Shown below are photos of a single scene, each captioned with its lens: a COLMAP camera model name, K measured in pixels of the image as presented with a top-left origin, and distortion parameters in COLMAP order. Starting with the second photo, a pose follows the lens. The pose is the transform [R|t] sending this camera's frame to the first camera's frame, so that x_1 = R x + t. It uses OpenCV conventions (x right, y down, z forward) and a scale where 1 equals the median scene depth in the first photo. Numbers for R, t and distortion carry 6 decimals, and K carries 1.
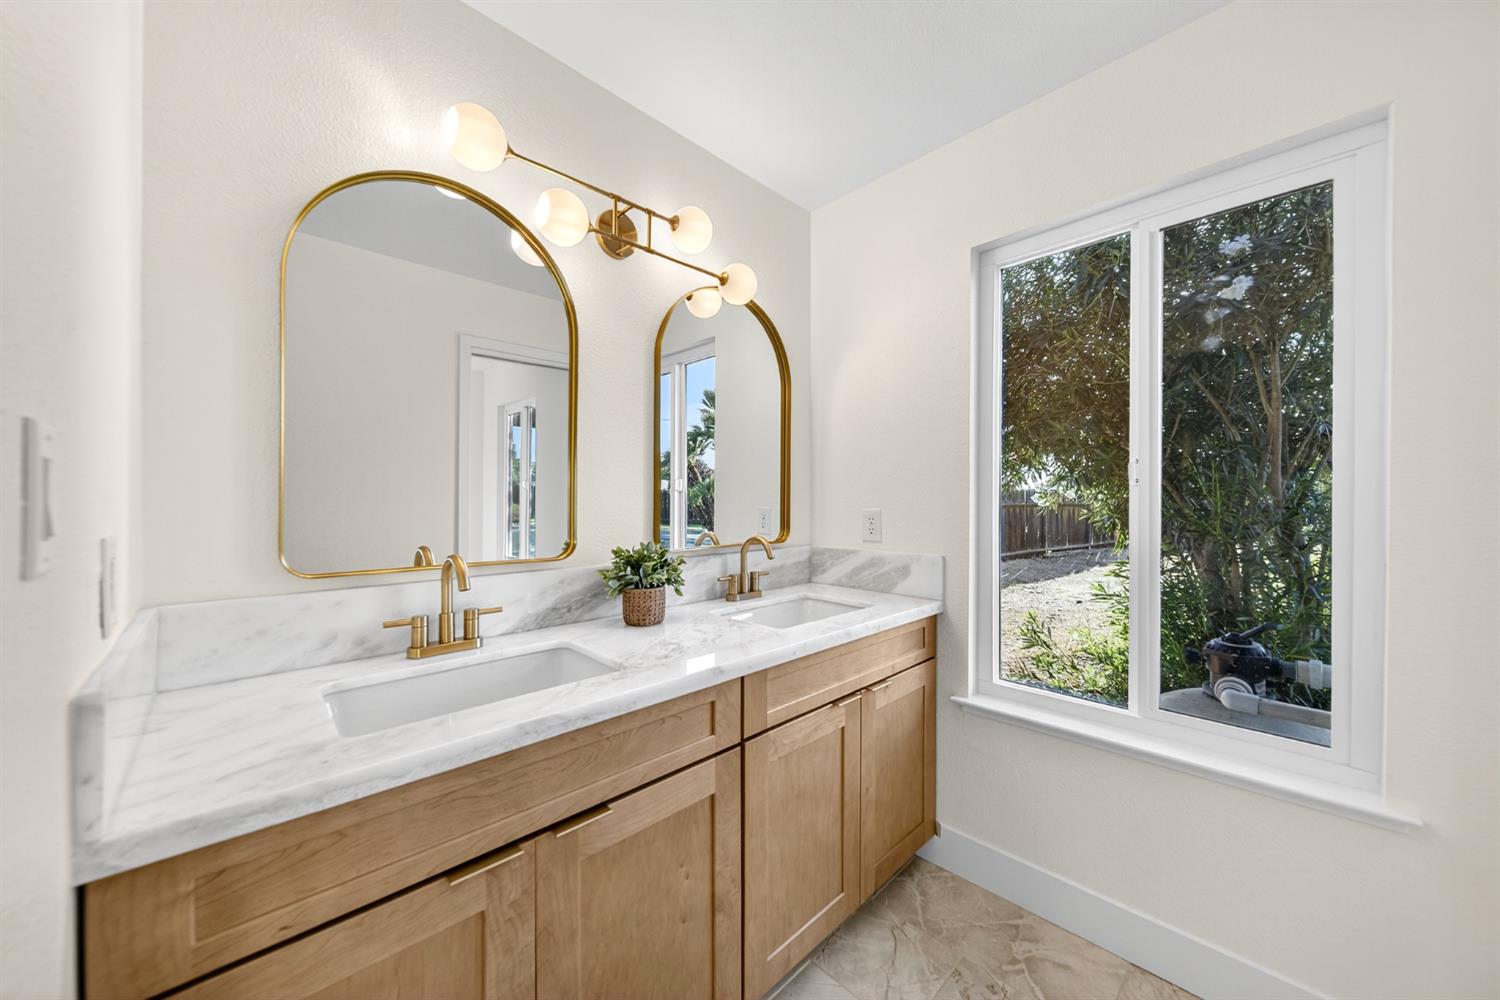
lens RADIAL K [[525.8, 0, 748.5], [0, 525.8, 498.3], [0, 0, 1]] dist [0.002208, -0.000257]
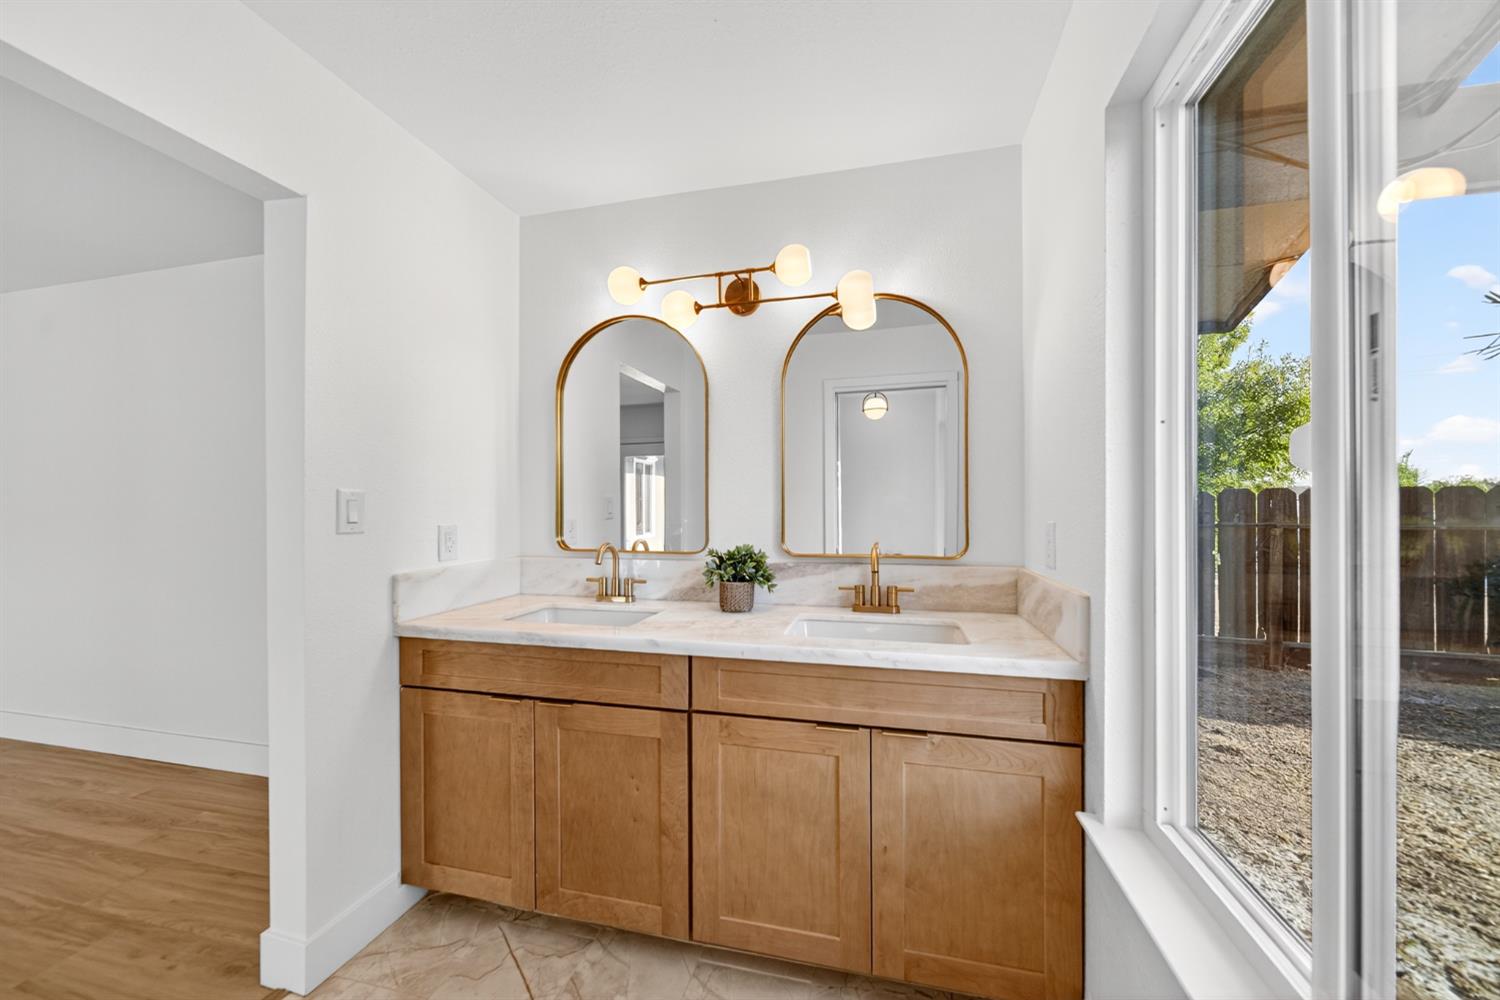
lens RADIAL K [[525.8, 0, 746.6], [0, 525.8, 499.3], [0, 0, 1]] dist [0.002208, -0.000257]
pose [[0.551881, -0.014741, -0.833793, 0.976783], [0.006699, 0.999890, -0.013244, -0.006147], [0.833896, 0.001723, 0.551919, 0.400394]]
